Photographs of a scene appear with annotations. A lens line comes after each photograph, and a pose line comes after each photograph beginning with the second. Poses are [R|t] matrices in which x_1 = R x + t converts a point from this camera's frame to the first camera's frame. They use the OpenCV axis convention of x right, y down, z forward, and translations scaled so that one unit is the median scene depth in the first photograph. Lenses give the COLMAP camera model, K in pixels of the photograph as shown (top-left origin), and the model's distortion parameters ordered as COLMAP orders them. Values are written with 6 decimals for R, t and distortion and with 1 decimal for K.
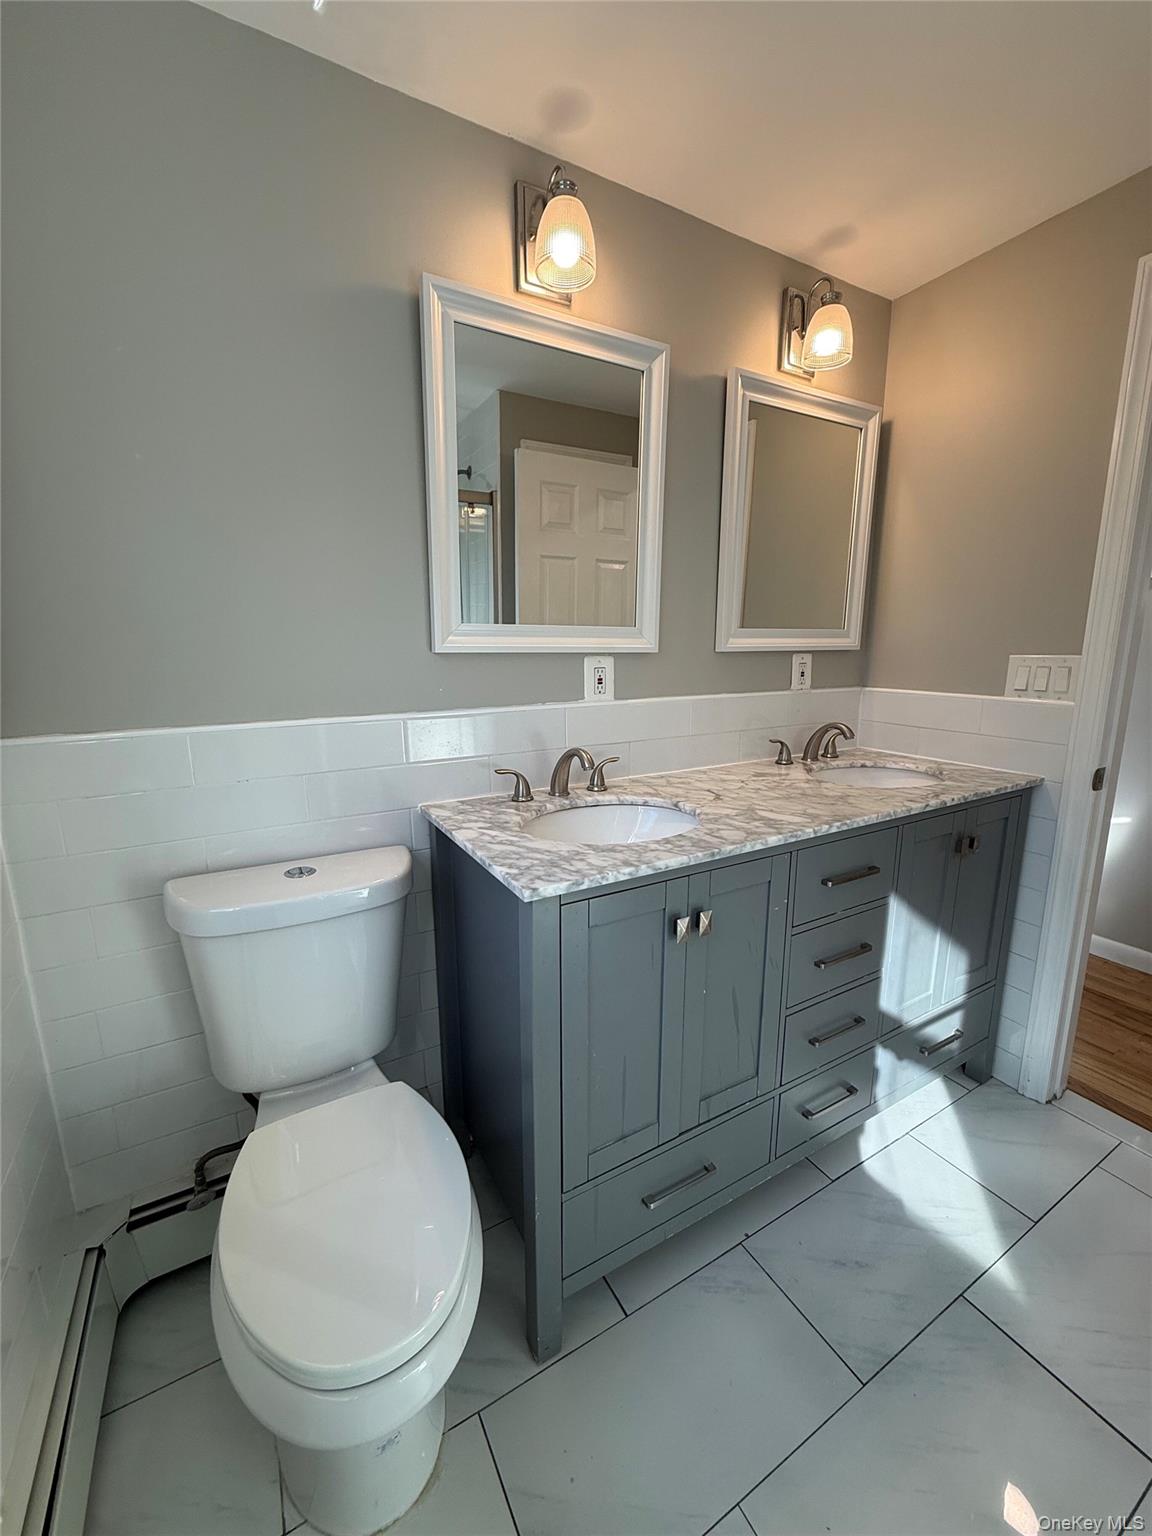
lens RADIAL K [[609.3, 0, 576.2], [0, 609.3, 761.4], [0, 0, 1]] dist [0.000064, 0.000223]
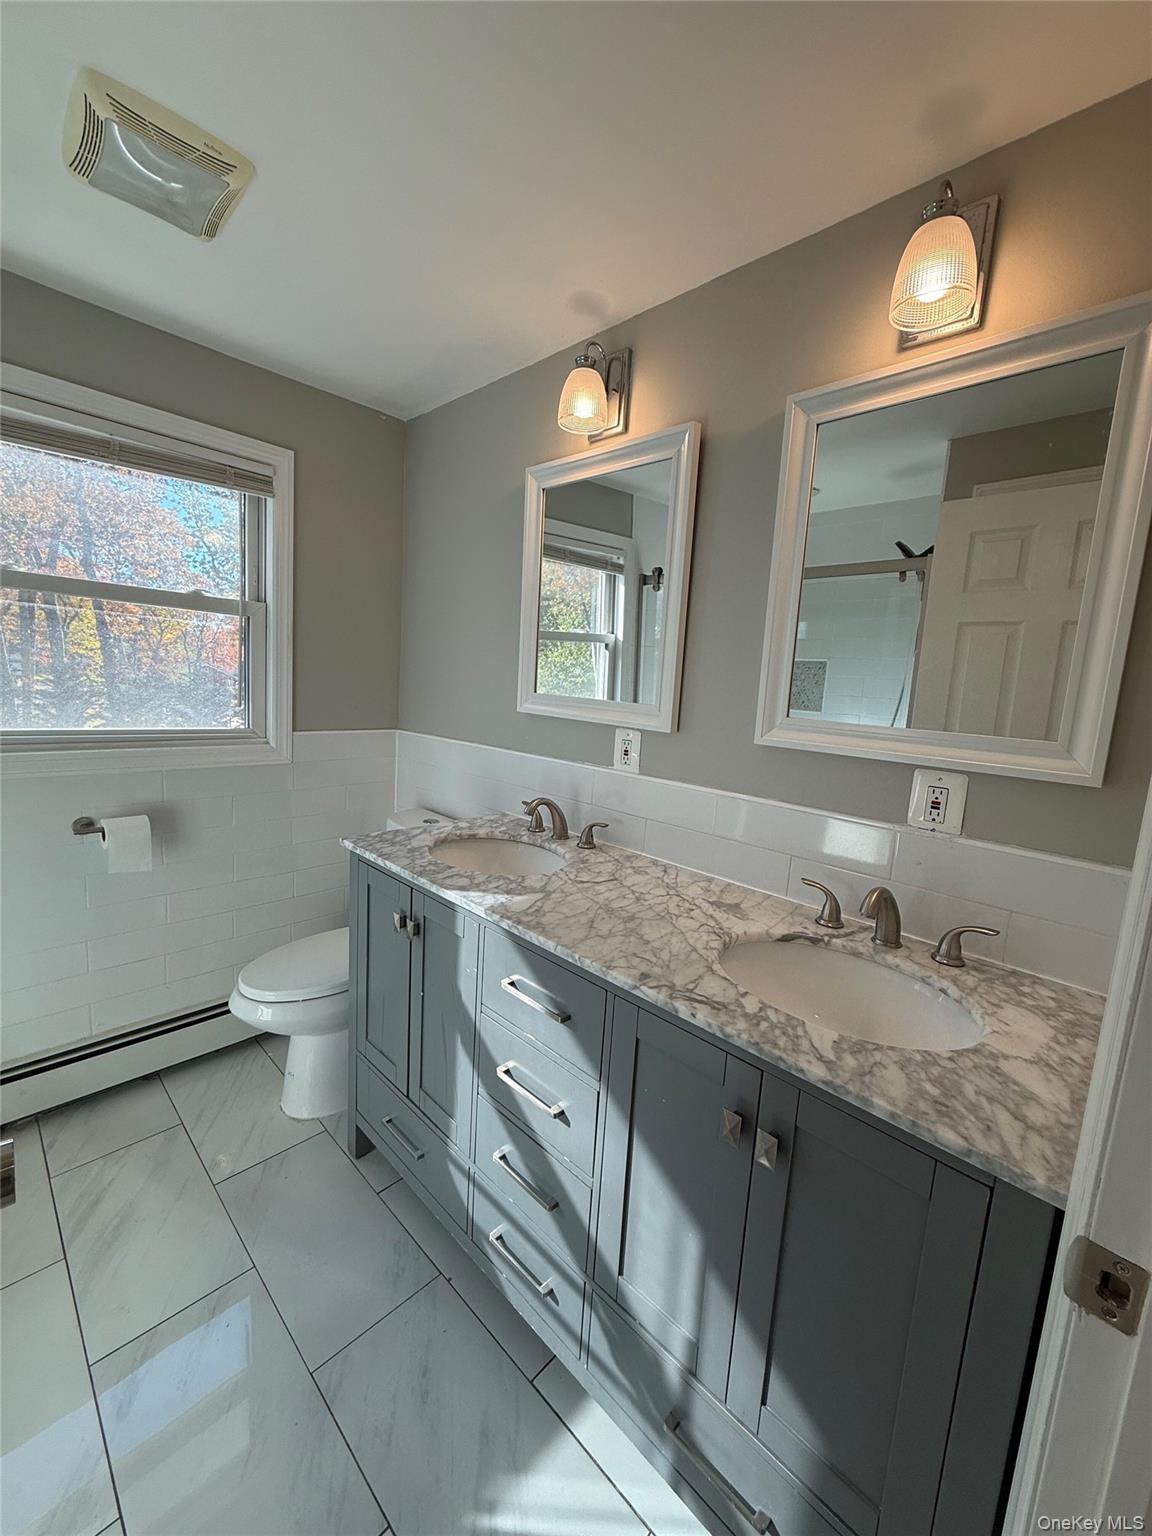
lens RADIAL K [[609.0, 0, 601.0], [0, 609.0, 766.5], [0, 0, 1]] dist [-0.020067, 0.000003]
pose [[0.304729, 0.151386, -0.940331, 1.154938], [-0.249092, 0.965592, 0.074730, -0.200178], [0.919290, 0.211456, 0.331952, 0.697353]]
